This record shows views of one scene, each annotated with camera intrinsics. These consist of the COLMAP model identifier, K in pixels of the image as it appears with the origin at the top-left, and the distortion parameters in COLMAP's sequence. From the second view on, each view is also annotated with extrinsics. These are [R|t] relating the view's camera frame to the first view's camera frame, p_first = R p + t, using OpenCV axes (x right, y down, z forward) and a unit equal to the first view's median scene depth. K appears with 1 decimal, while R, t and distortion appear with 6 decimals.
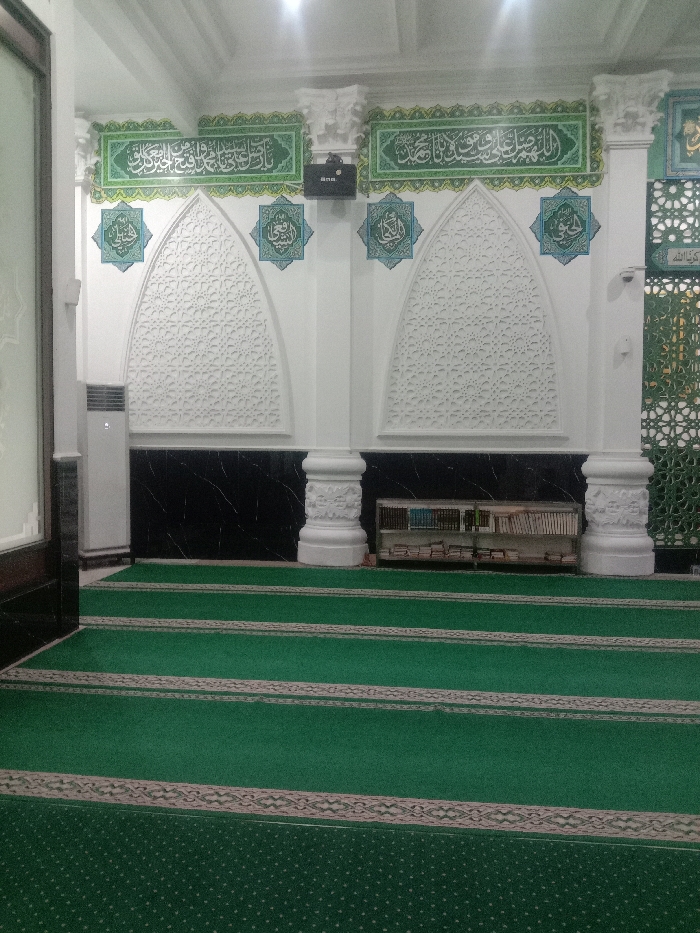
lens RADIAL K [[832.7, 0, 348.5], [0, 832.7, 479.6], [0, 0, 1]] dist [0.084366, -0.221933]
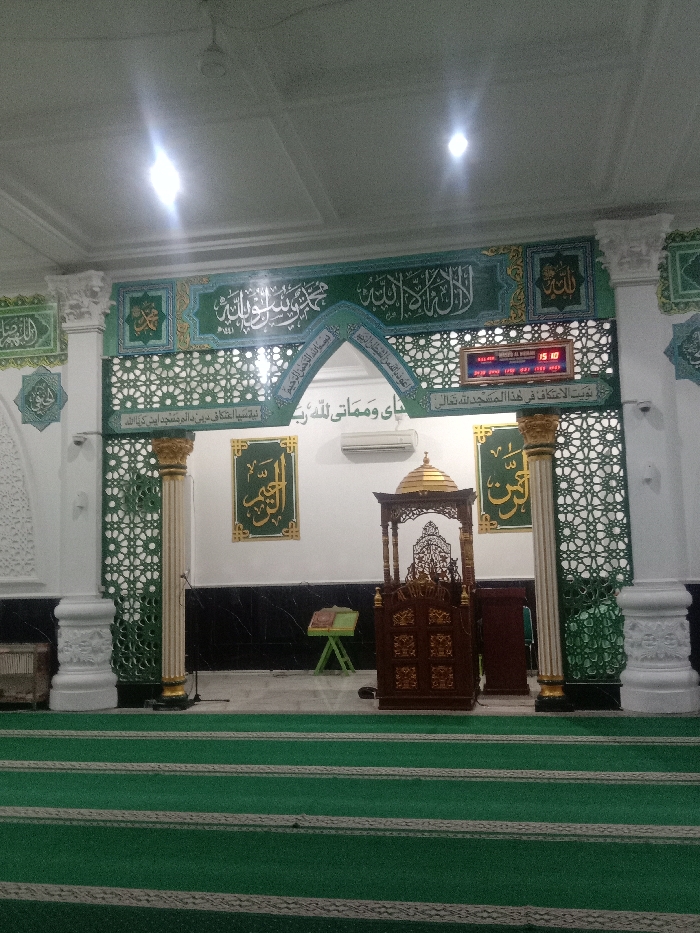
lens RADIAL K [[832.7, 0, 348.5], [0, 832.7, 479.6], [0, 0, 1]] dist [0.084366, -0.221933]
pose [[0.997707, -0.039497, -0.054956, 0.189478], [0.029909, 0.985762, -0.165467, 0.002537], [0.060709, 0.163444, 0.984683, -0.022103]]
